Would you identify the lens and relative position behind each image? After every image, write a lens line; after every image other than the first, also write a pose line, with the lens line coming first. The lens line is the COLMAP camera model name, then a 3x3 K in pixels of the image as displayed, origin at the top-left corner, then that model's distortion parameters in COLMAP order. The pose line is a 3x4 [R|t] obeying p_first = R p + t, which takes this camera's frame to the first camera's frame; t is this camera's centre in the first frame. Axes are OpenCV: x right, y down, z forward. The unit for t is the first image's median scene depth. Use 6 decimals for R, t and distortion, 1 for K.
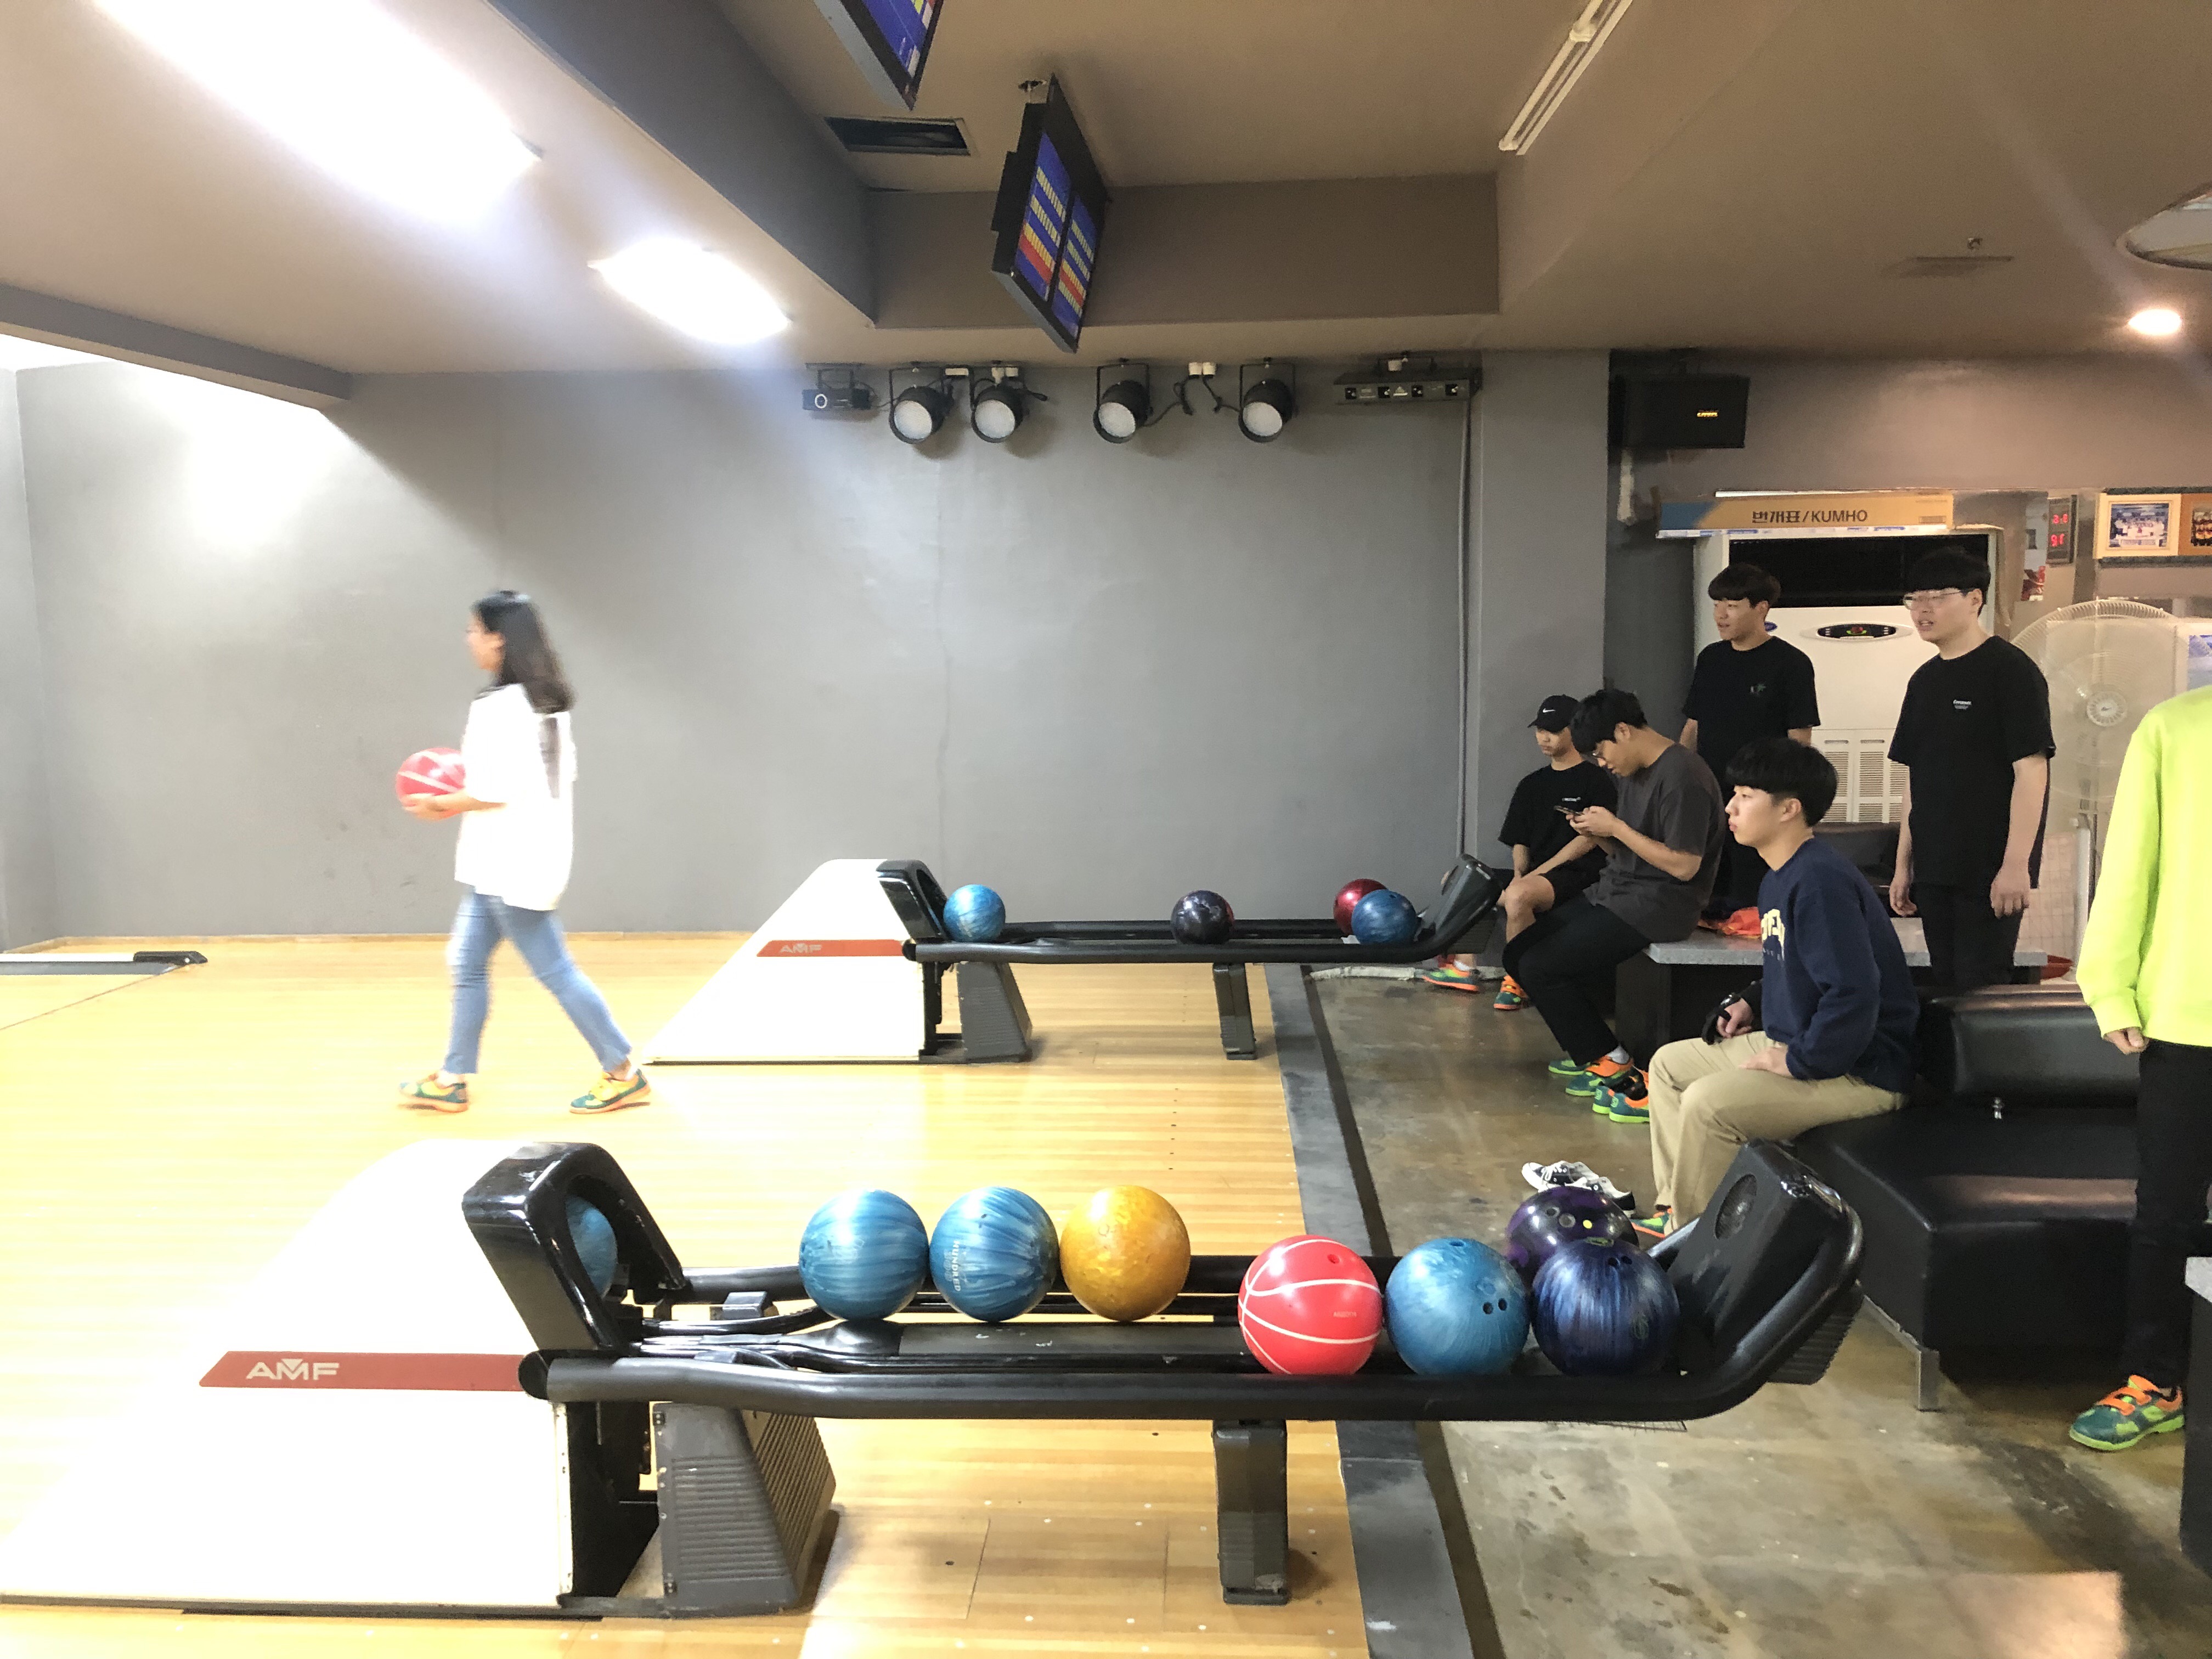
lens RADIAL K [[1803.2, 0, 1105.4], [0, 1803.2, 815.2], [0, 0, 1]] dist [-0.004321, -0.010613]
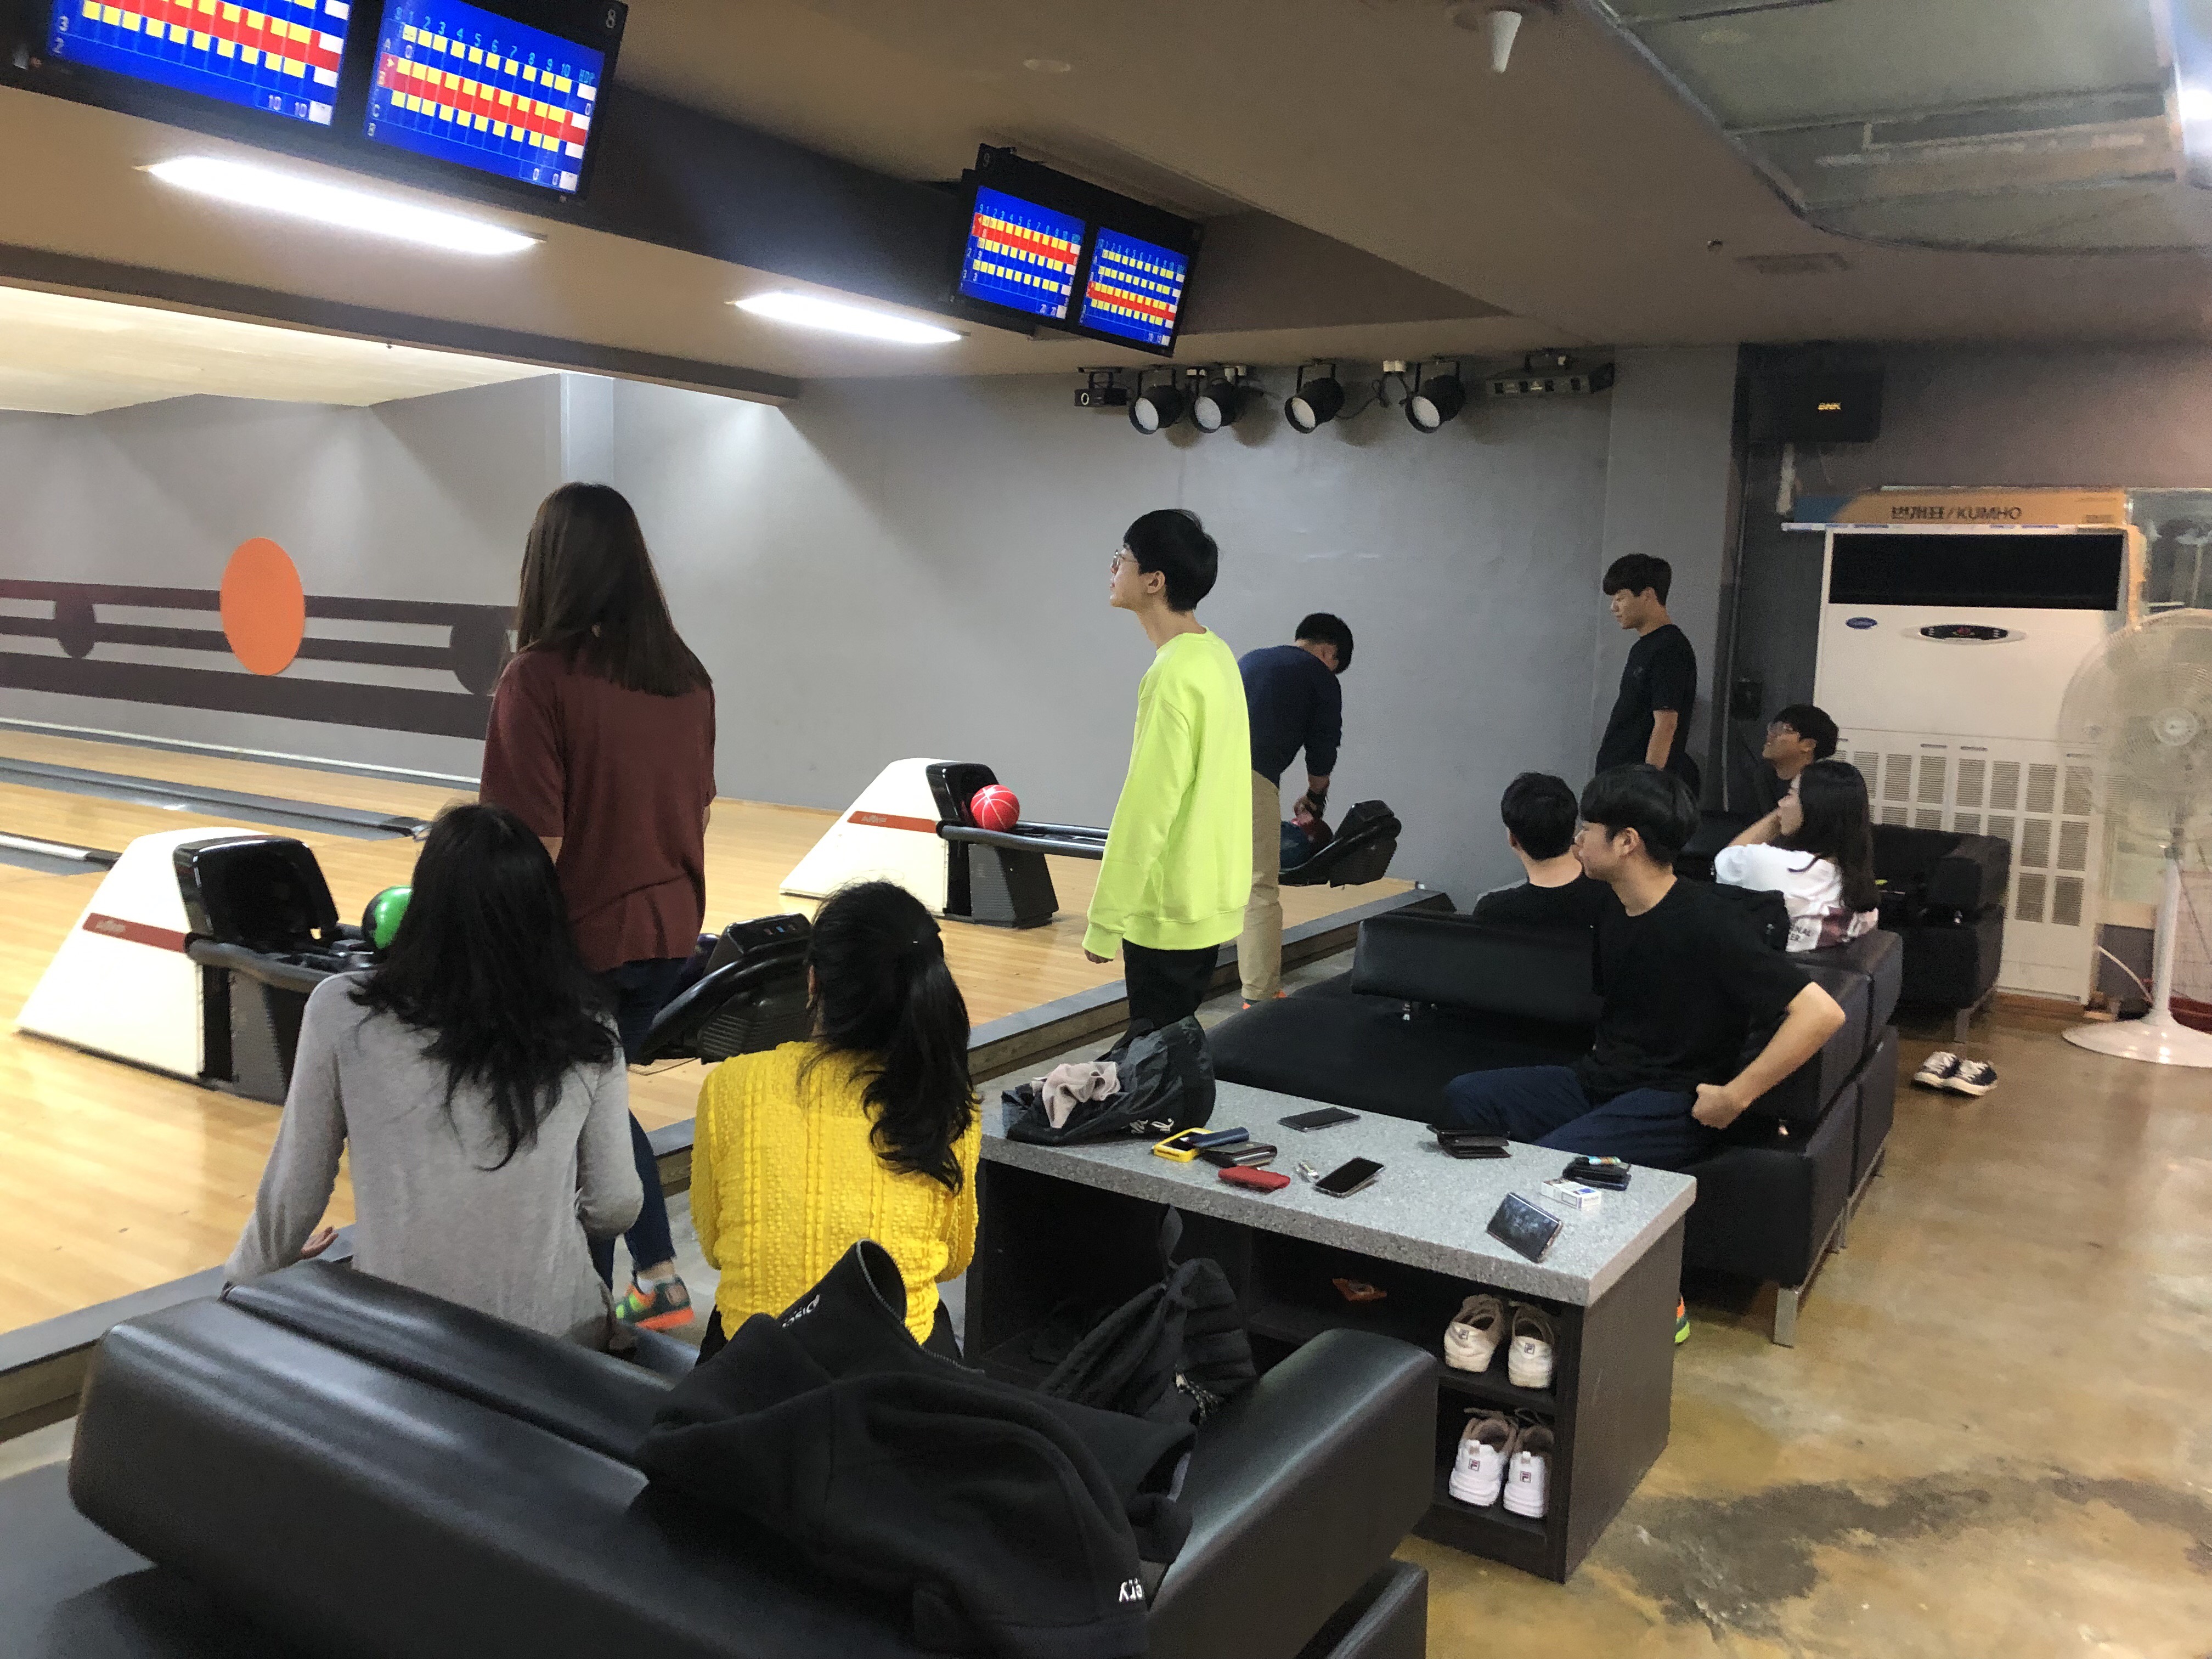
lens RADIAL K [[1803.2, 0, 1106.4], [0, 1803.2, 835.7], [0, 0, 1]] dist [-0.004321, -0.010613]
pose [[0.875066, 0.107733, -0.471861, 0.473457], [-0.099307, 0.994135, 0.042812, 0.009763], [0.473706, 0.009396, 0.880633, -0.060418]]
